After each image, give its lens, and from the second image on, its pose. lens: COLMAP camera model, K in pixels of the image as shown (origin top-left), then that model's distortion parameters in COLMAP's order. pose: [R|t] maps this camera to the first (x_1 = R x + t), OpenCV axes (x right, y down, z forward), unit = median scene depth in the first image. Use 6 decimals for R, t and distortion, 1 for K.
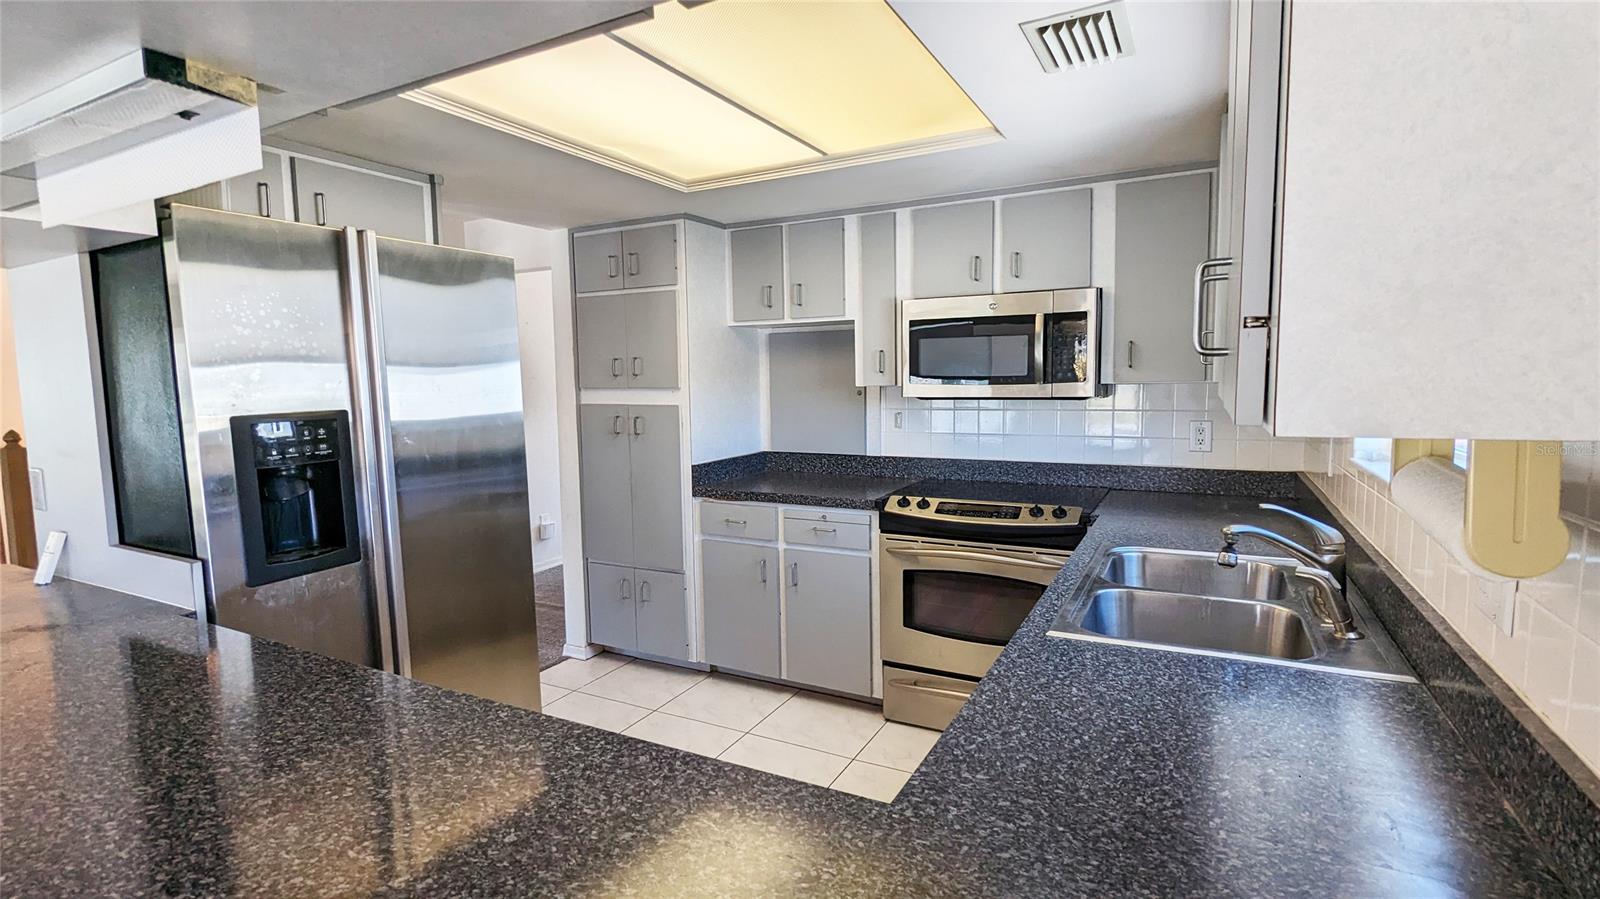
lens RADIAL K [[755.8, 0, 800.0], [0, 755.8, 449.5], [0, 0, 1]] dist [0.002595, -0.000221]
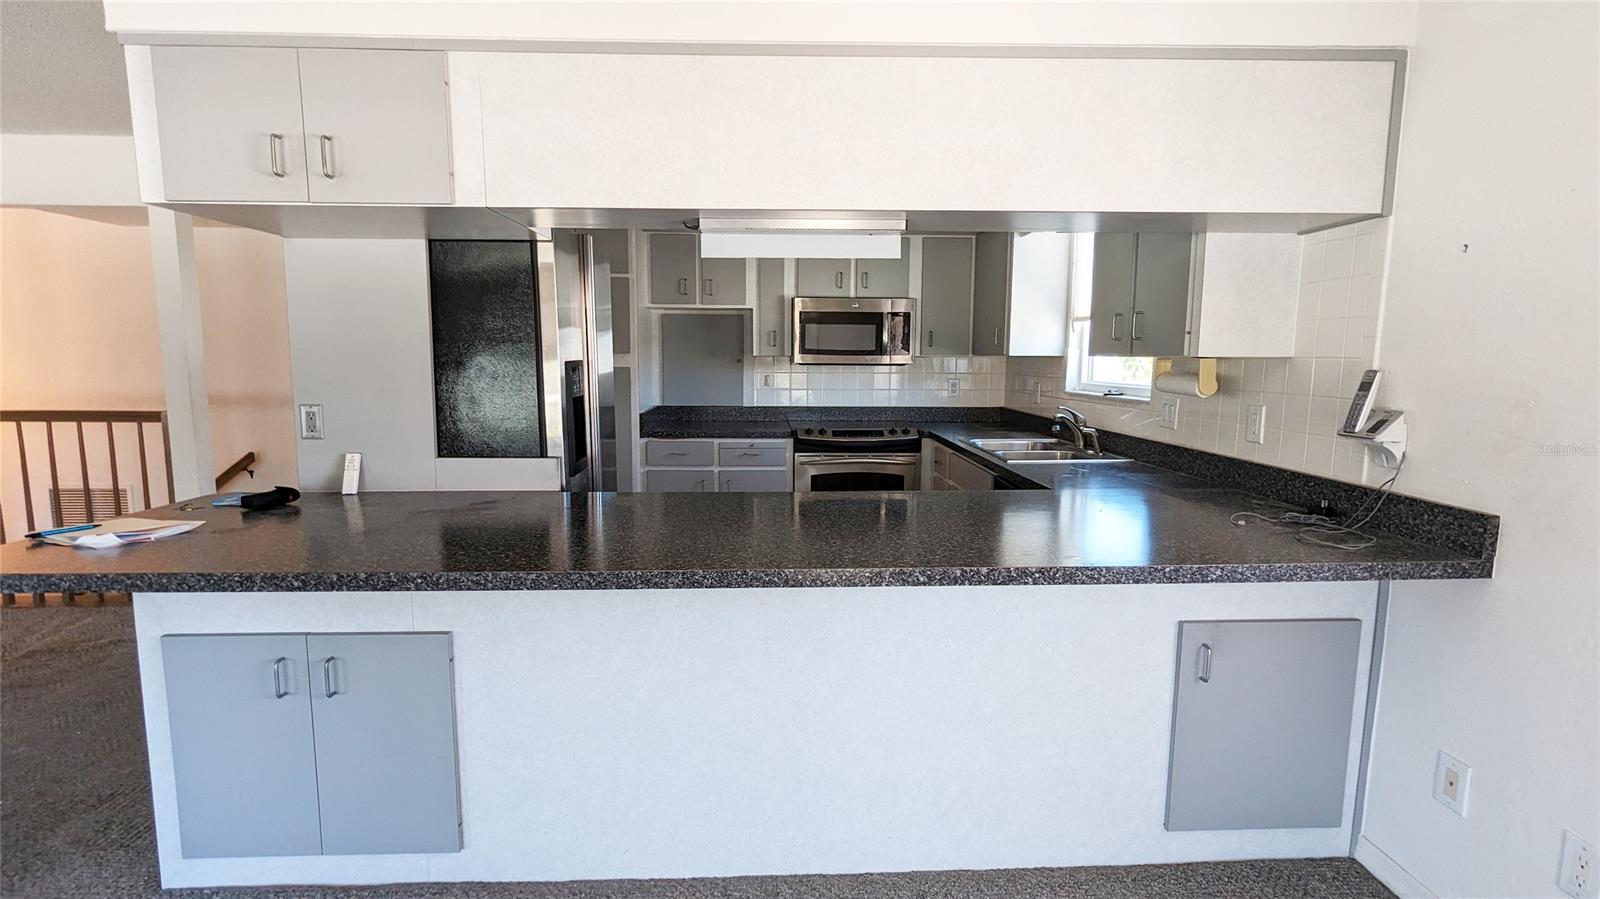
lens RADIAL K [[755.8, 0, 800.0], [0, 755.8, 449.5], [0, 0, 1]] dist [0.002595, -0.000221]
pose [[0.858256, -0.041920, 0.511507, -0.602718], [0.030208, 0.999057, 0.031191, 0.052807], [-0.512333, -0.011318, 0.858713, -0.274822]]
